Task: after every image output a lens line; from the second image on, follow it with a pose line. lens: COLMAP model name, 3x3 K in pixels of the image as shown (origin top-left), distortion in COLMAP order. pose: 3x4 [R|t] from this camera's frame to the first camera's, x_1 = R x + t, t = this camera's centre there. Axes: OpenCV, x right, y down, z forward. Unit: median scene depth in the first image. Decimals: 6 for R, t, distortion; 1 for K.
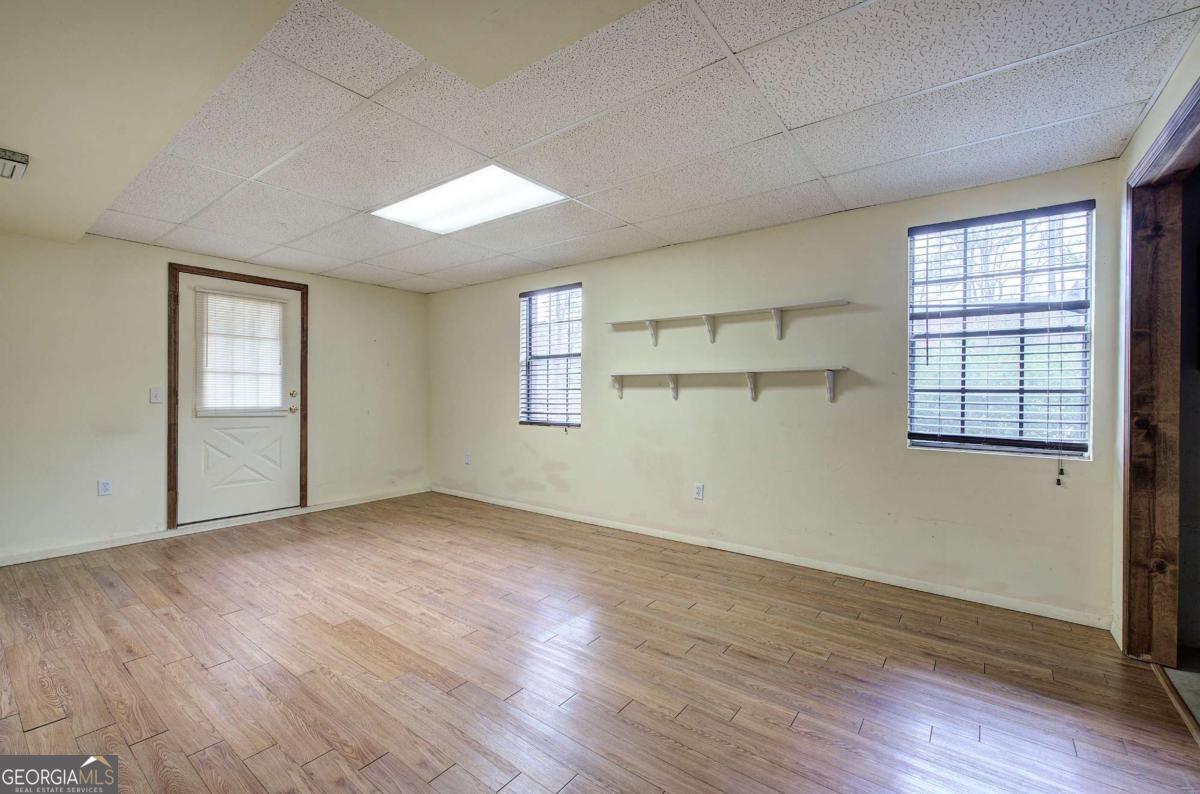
lens RADIAL K [[507.5, 0, 600.0], [0, 507.5, 396.1], [0, 0, 1]] dist [-0.005734, 0.001901]
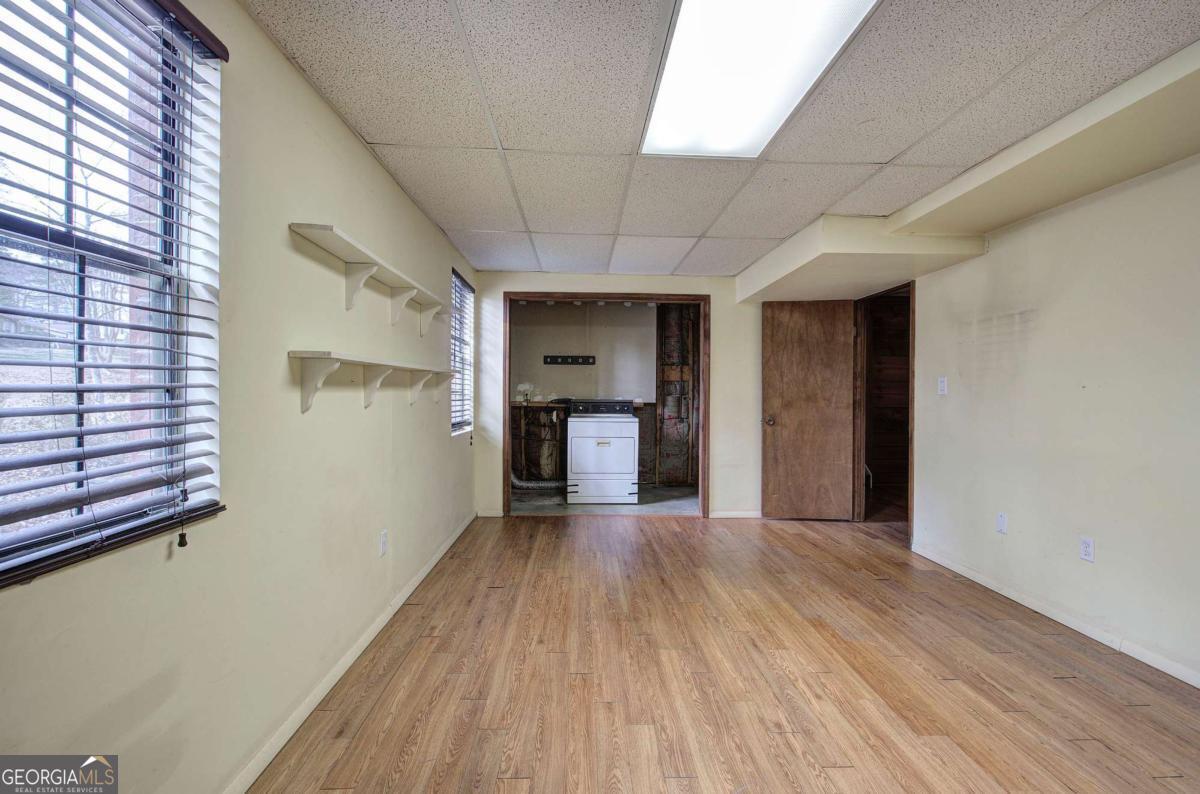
lens RADIAL K [[507.5, 0, 599.6], [0, 507.5, 395.2], [0, 0, 1]] dist [-0.005734, 0.001901]
pose [[-0.638103, -0.013234, 0.769837, -0.664282], [-0.005154, 0.999903, 0.012917, -0.022385], [-0.769934, 0.004275, -0.638110, 1.604945]]
